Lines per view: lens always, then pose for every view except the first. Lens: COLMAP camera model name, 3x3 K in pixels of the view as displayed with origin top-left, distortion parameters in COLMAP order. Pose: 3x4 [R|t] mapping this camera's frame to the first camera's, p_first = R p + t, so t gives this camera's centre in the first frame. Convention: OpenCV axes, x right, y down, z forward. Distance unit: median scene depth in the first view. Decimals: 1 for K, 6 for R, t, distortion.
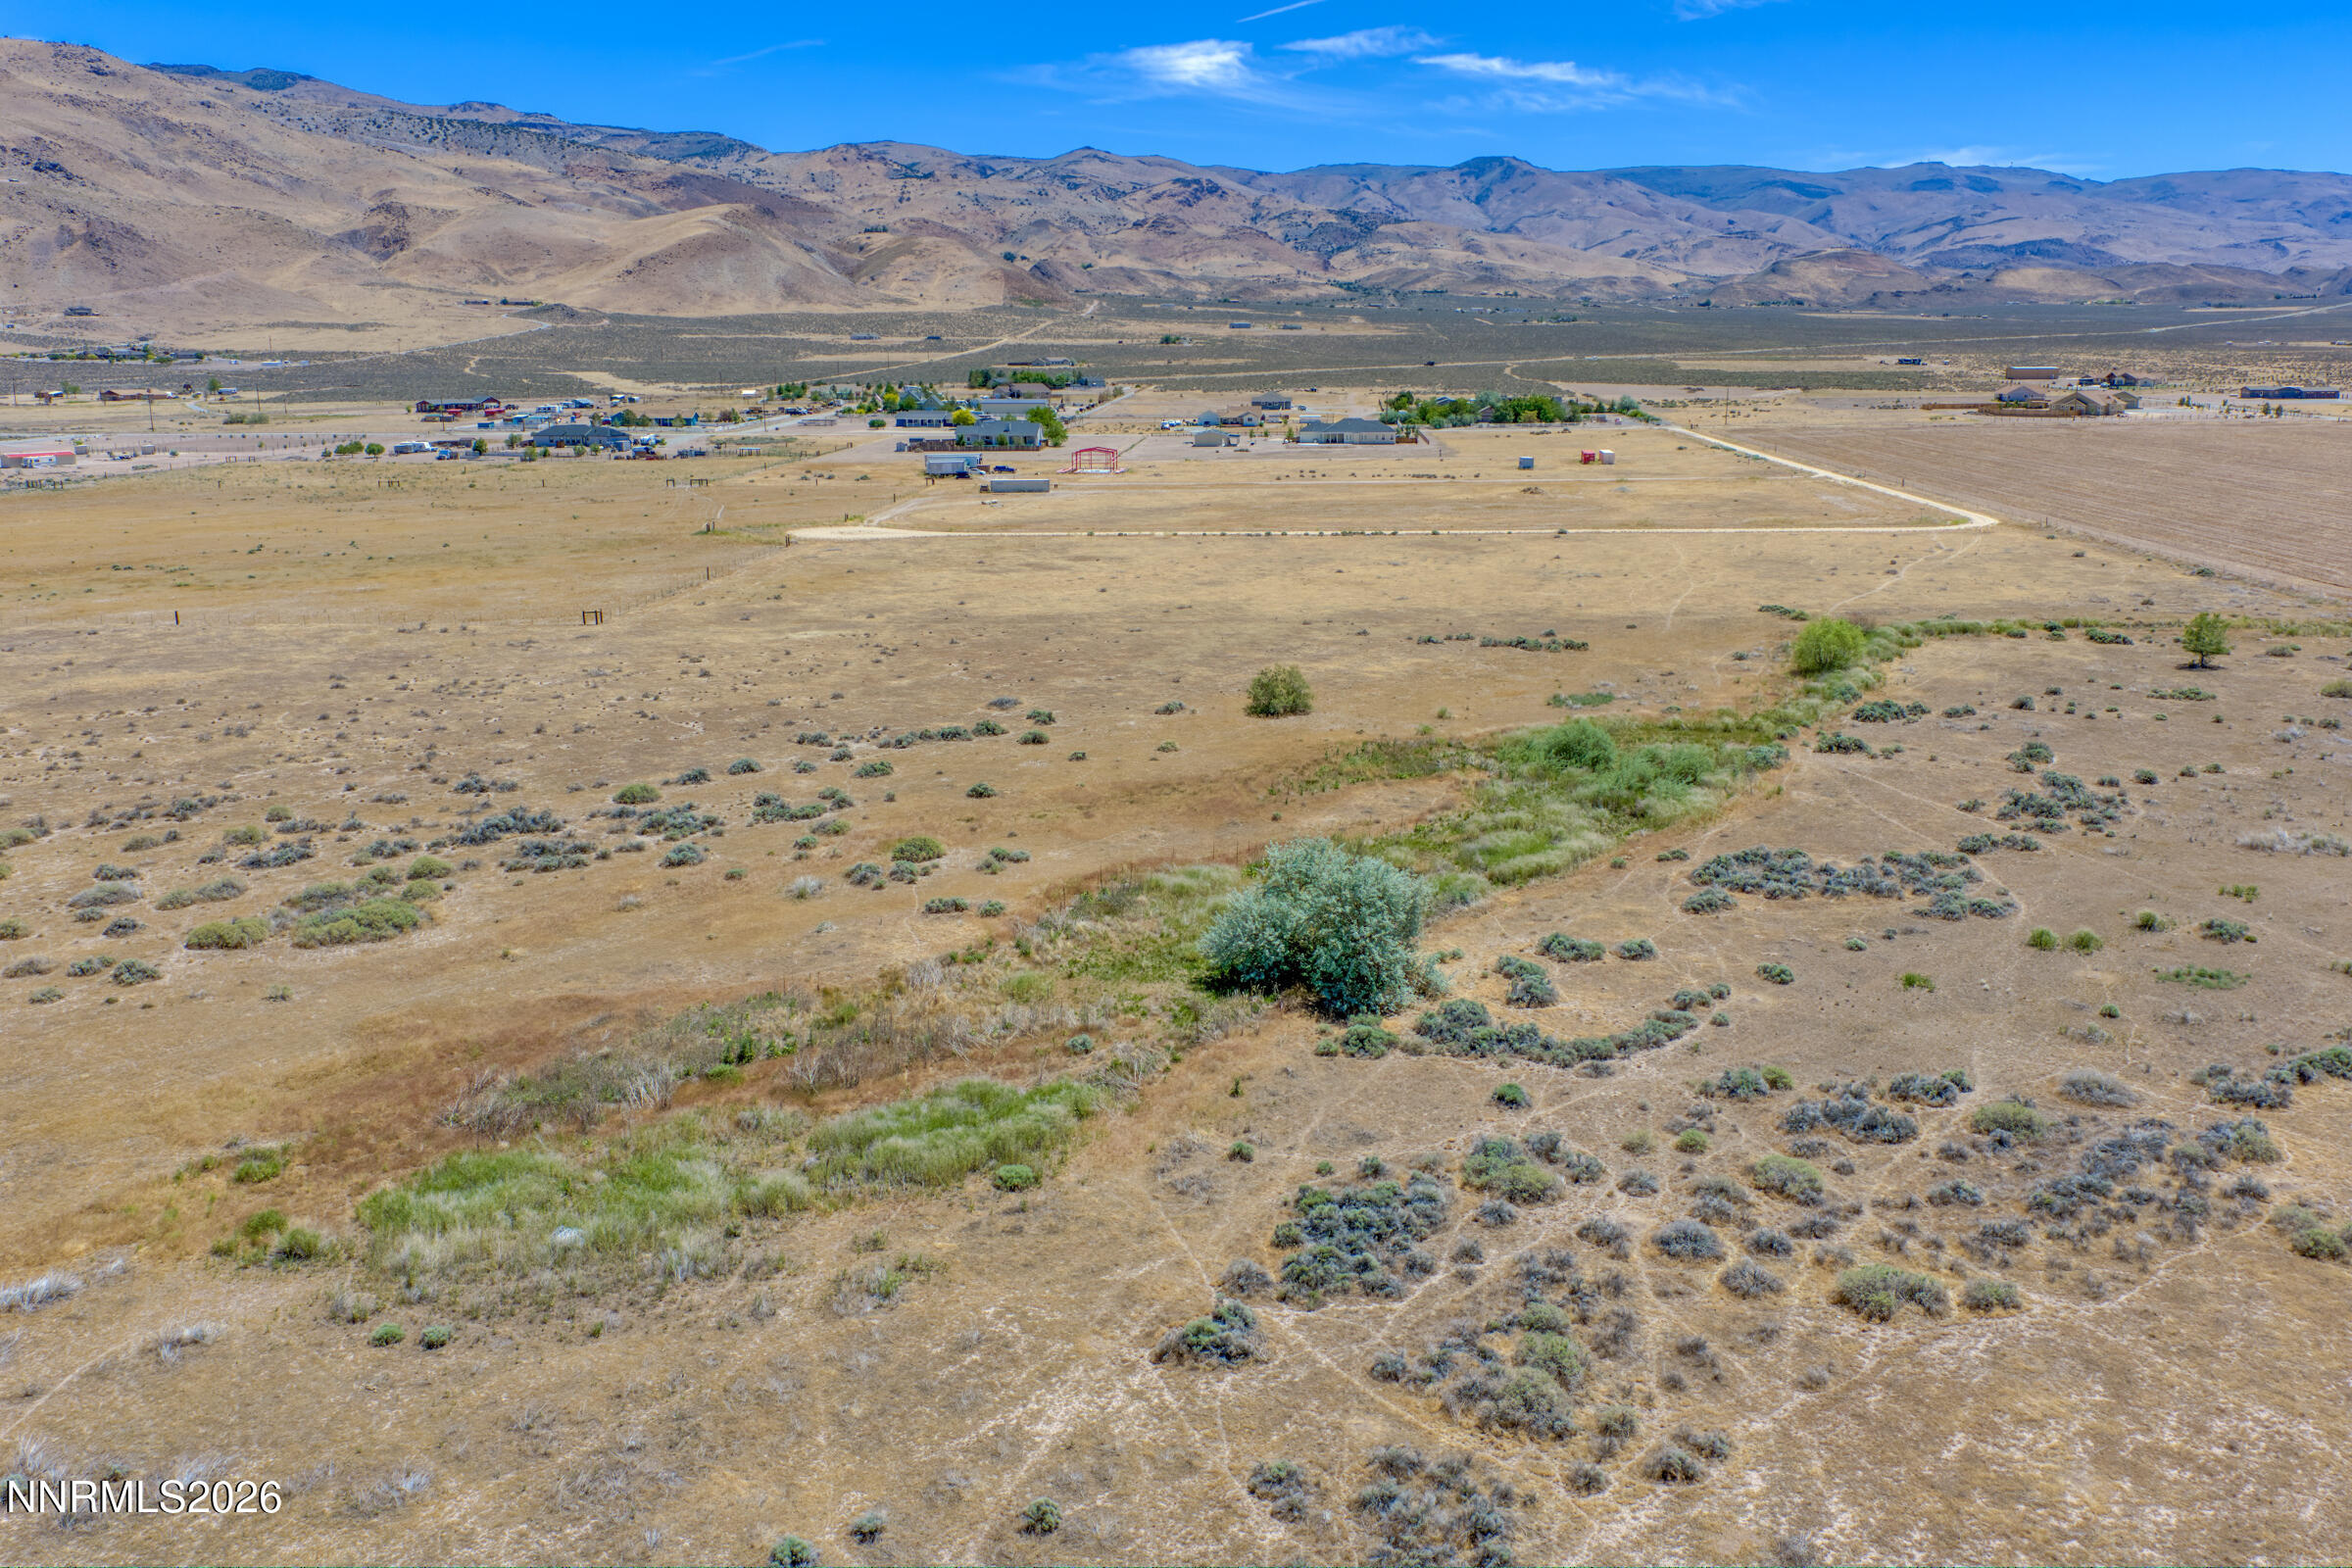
lens RADIAL K [[1921.1, 0, 1182.7], [0, 1921.1, 795.0], [0, 0, 1]] dist [0.021055, -0.014909]
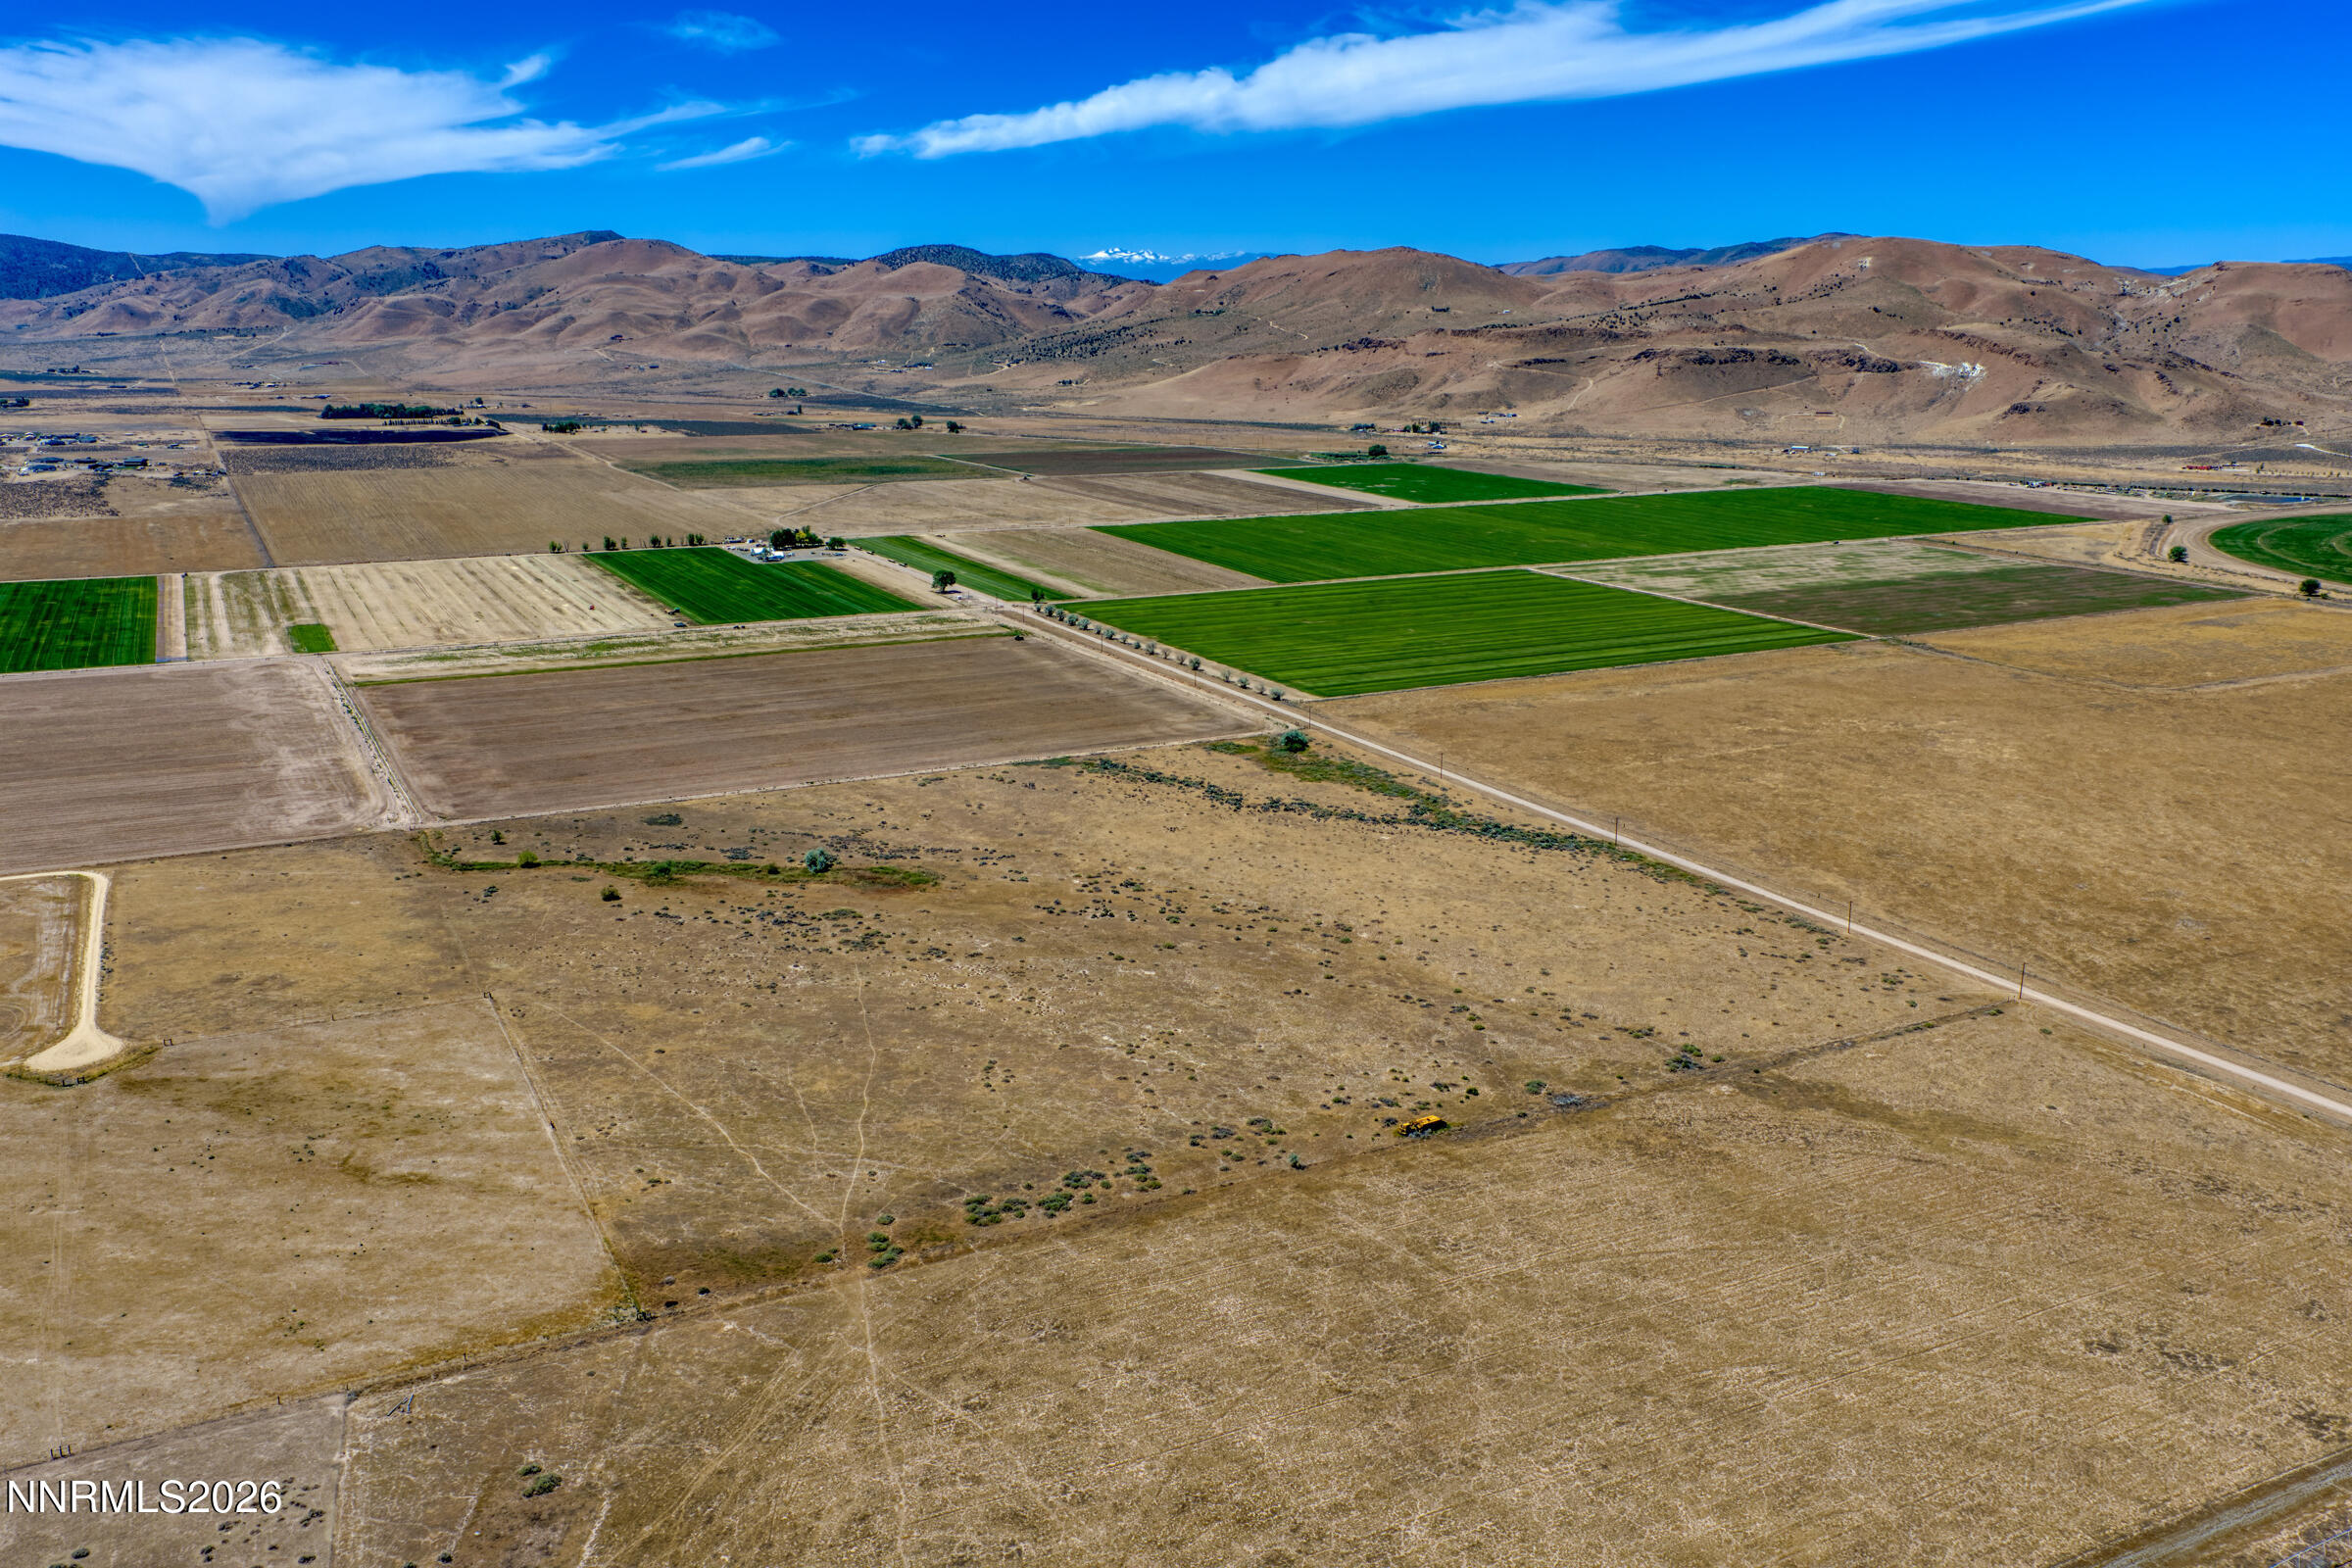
lens RADIAL K [[1907.7, 0, 1183.1], [0, 1907.7, 818.0], [0, 0, 1]] dist [0.057707, -0.096843]
pose [[-0.528461, -0.215698, 0.821099, -0.178337], [0.195637, 0.910212, 0.365020, -0.066379], [-0.826108, 0.353536, -0.438813, 0.081140]]
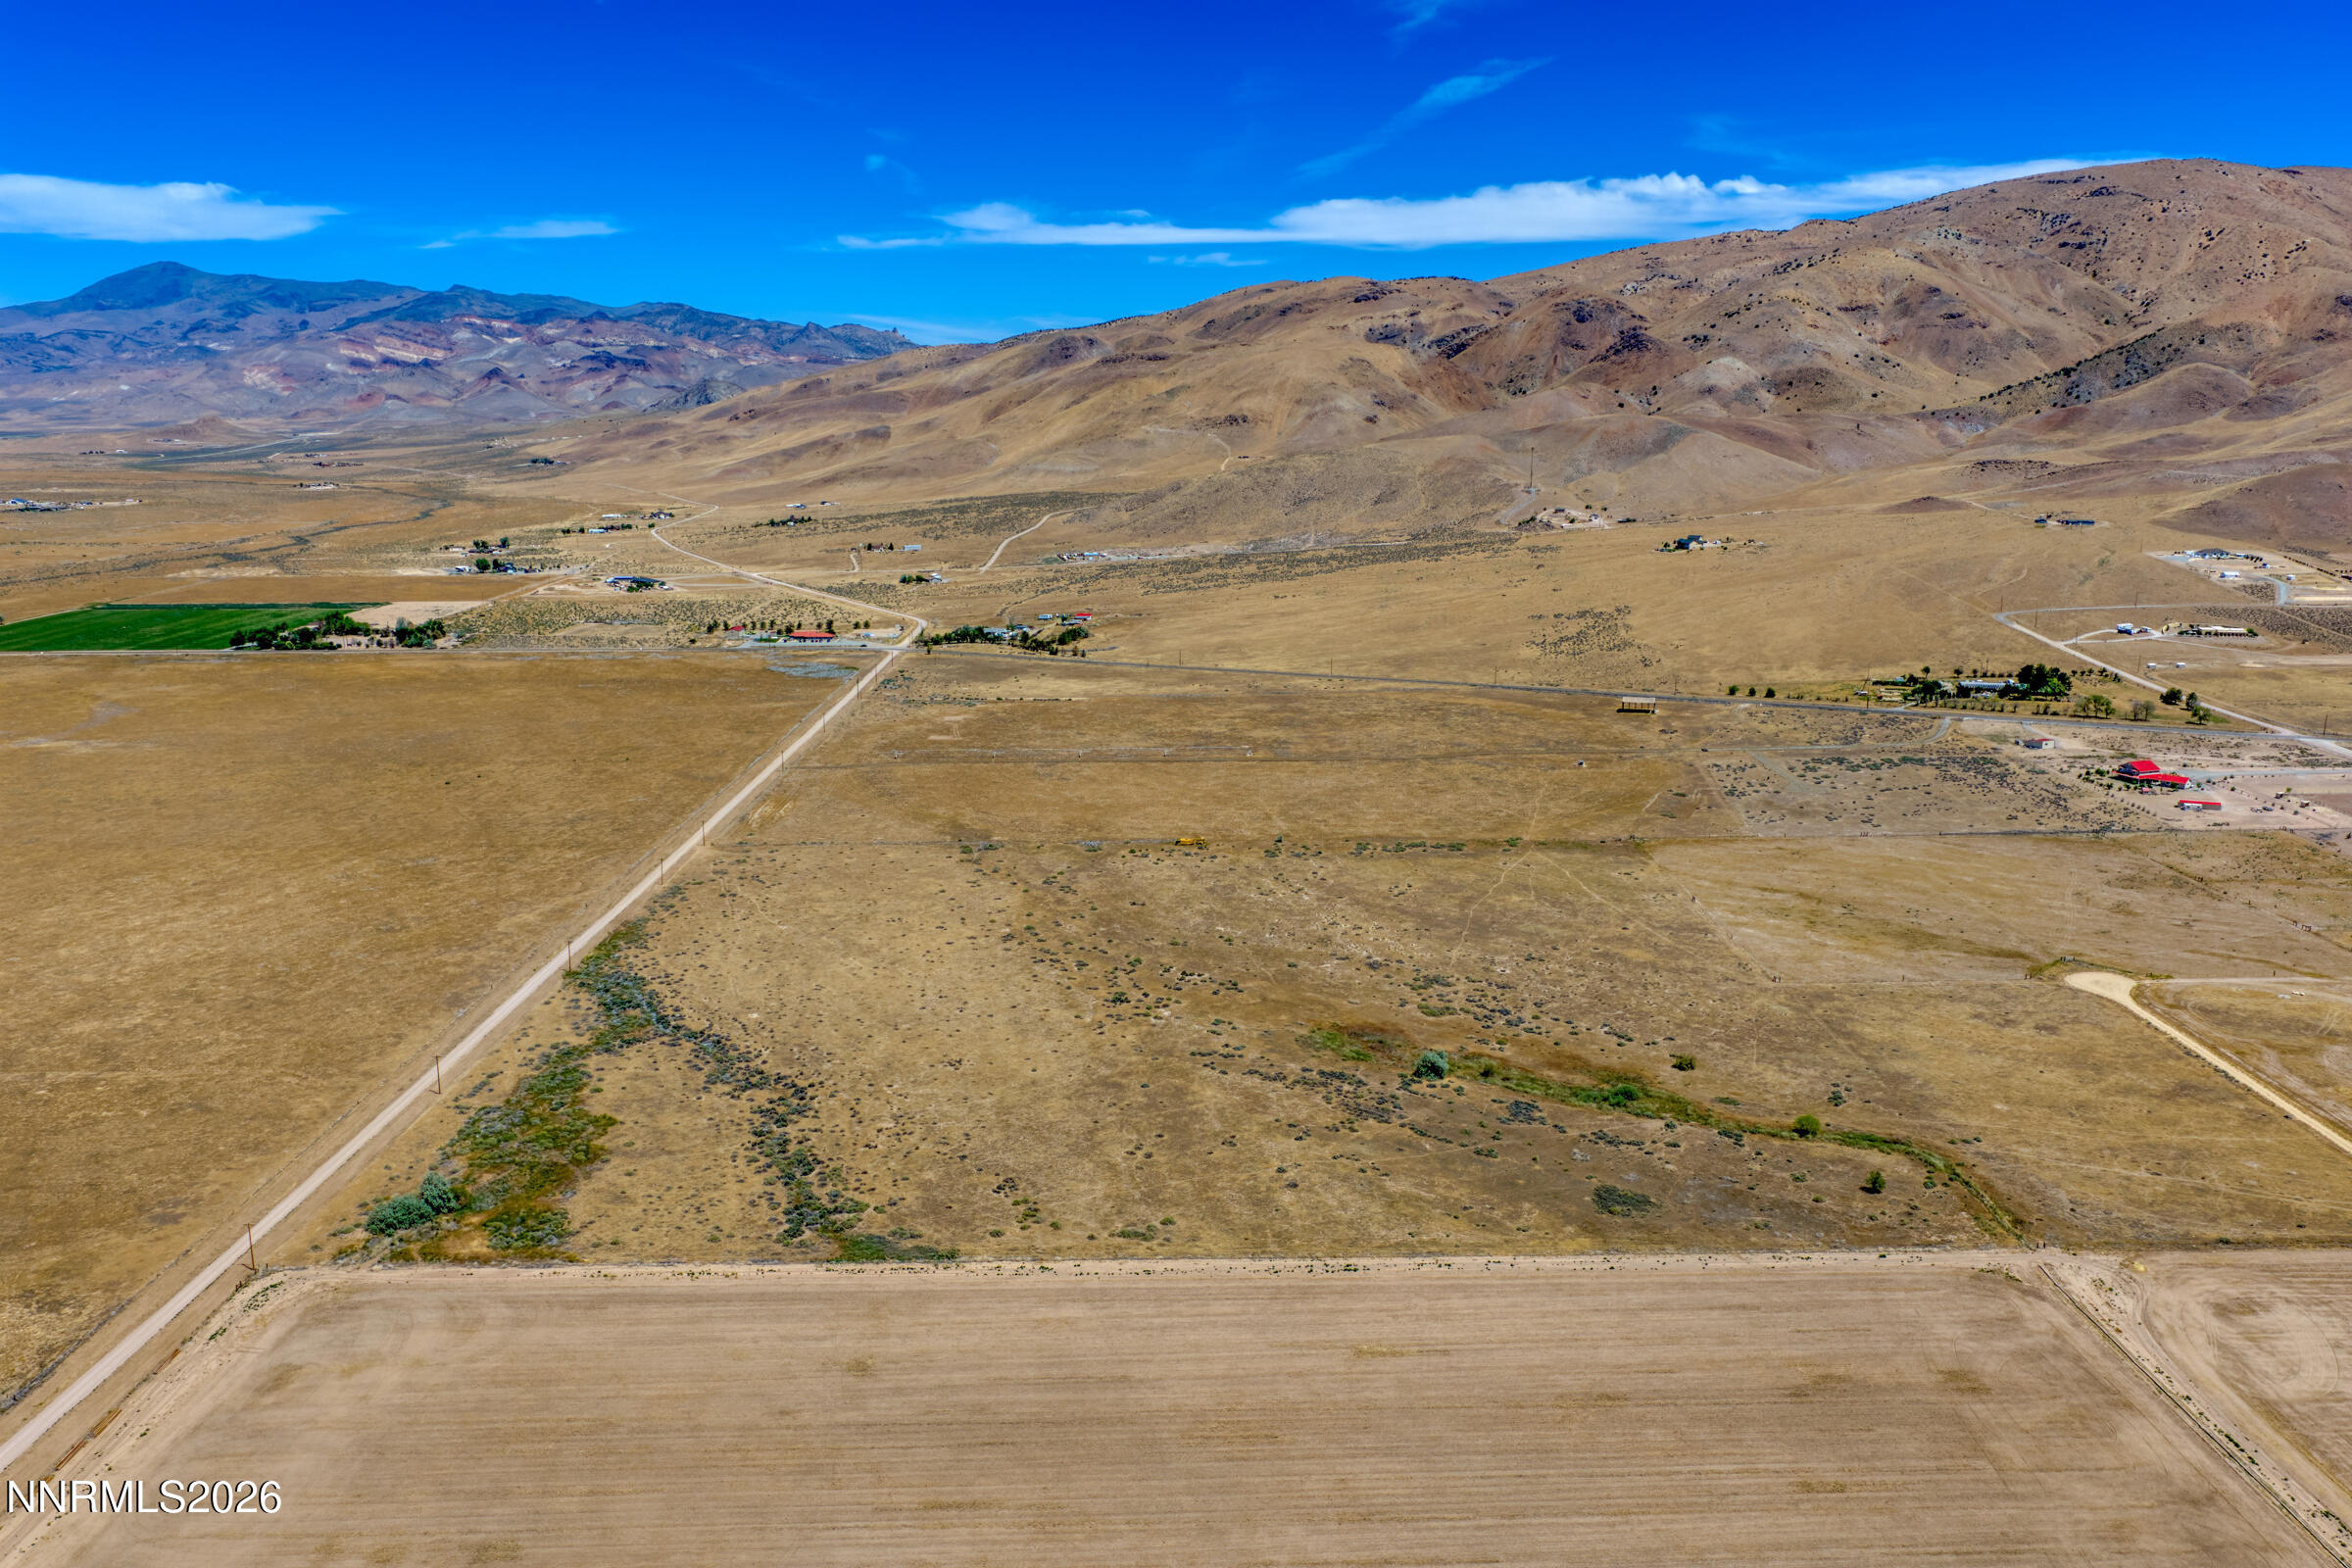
lens RADIAL K [[1907.7, 0, 1183.1], [0, 1907.7, 818.0], [0, 0, 1]] dist [0.057707, -0.096843]
pose [[0.080249, 0.228507, -0.970229, 0.147767], [-0.226355, 0.952116, 0.205519, -0.044826], [0.970734, 0.203123, 0.128130, -0.016499]]
